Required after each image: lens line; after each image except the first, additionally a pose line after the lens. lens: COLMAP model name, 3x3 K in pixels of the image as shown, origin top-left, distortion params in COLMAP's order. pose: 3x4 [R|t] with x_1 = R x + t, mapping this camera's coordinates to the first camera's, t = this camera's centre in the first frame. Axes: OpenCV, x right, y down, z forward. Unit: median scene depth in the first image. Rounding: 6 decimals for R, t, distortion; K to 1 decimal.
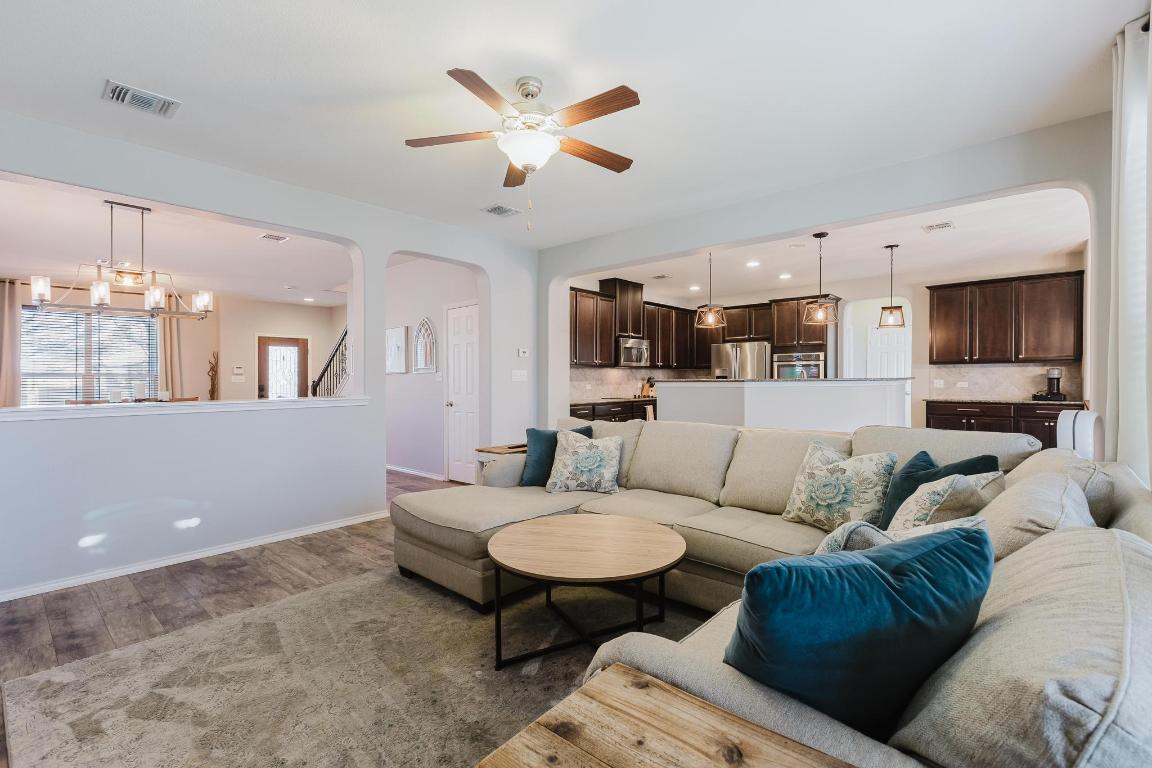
lens RADIAL K [[520.1, 0, 570.7], [0, 520.1, 383.2], [0, 0, 1]] dist [-0.000881, 0.000036]
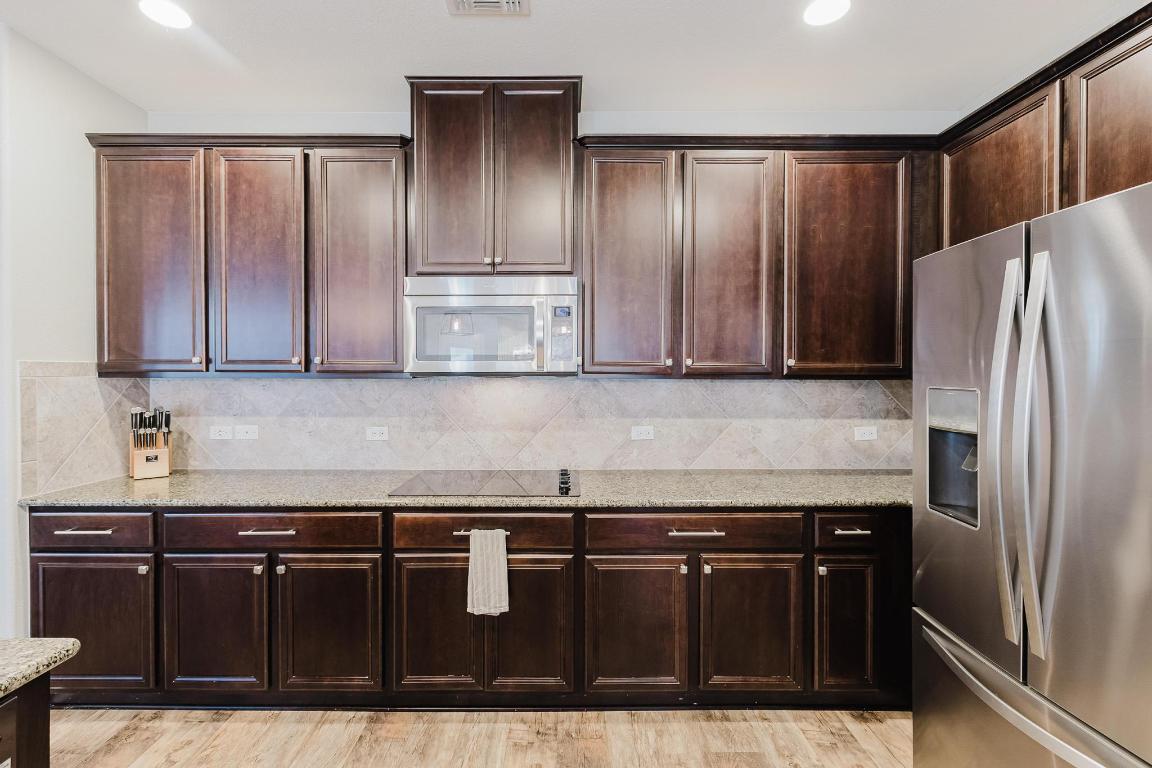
lens RADIAL K [[521.5, 0, 570.0], [0, 521.5, 372.2], [0, 0, 1]] dist [0.001032, 0.000337]
pose [[0.646855, 0.010889, -0.762535, 0.373047], [-0.014910, 0.999888, 0.001631, -0.035415], [0.762467, 0.010314, 0.646945, 0.871735]]
